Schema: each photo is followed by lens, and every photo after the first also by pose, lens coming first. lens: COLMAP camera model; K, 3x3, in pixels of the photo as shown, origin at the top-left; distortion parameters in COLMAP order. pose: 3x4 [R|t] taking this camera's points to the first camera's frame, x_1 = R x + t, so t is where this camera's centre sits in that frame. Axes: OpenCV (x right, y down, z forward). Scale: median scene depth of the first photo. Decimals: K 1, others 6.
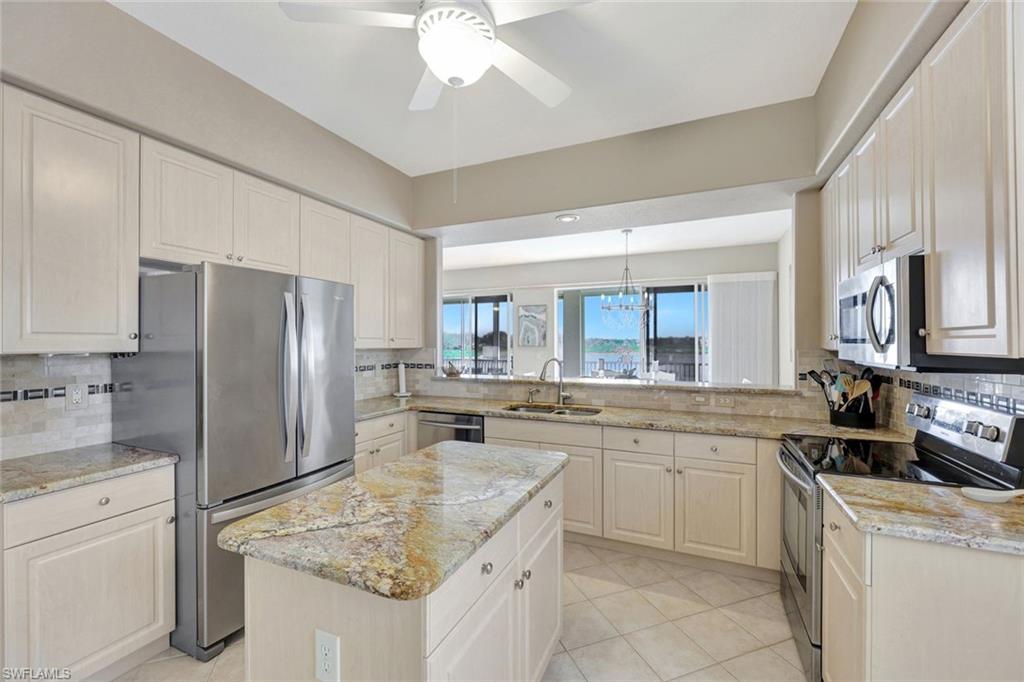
lens RADIAL K [[418.7, 0, 515.1], [0, 418.7, 342.8], [0, 0, 1]] dist [-0.002970, -0.000538]
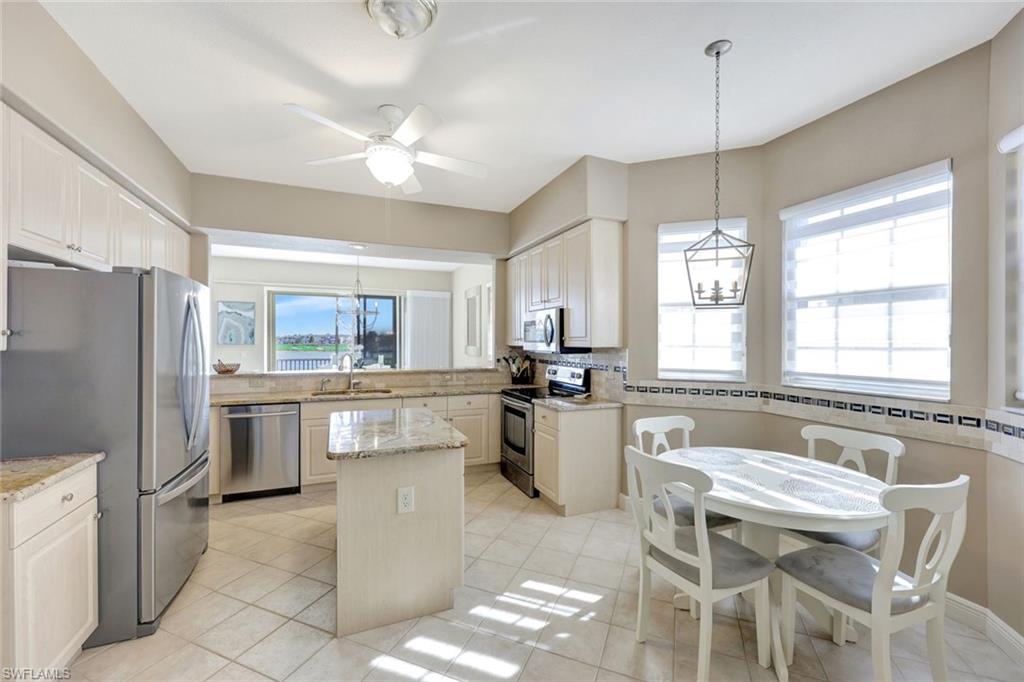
lens RADIAL K [[418.7, 0, 501.1], [0, 418.7, 342.2], [0, 0, 1]] dist [-0.002970, -0.000538]
pose [[0.698239, 0.001408, 0.715864, -0.627958], [-0.003718, 0.999992, 0.001659, -0.002284], [-0.715855, -0.003821, 0.698238, -0.293917]]
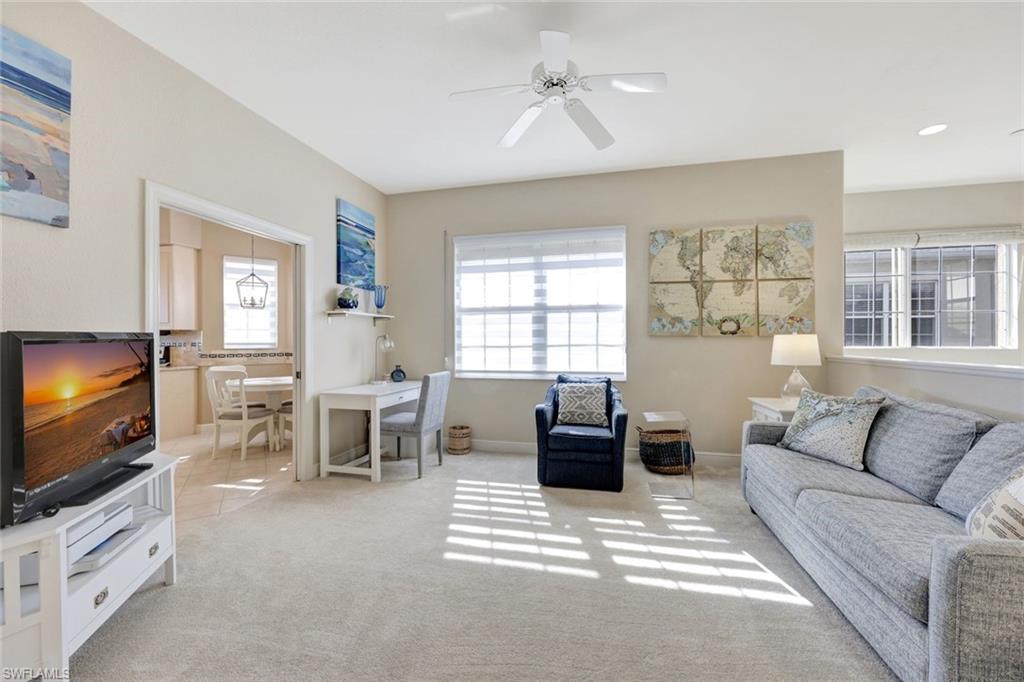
lens RADIAL K [[418.7, 0, 515.0], [0, 418.7, 340.4], [0, 0, 1]] dist [-0.002970, -0.000538]
pose [[-0.186299, -0.000458, 0.982493, -1.688968], [0.003052, 0.999995, 0.001045, 0.066749], [-0.982488, 0.003193, -0.186296, -0.778682]]
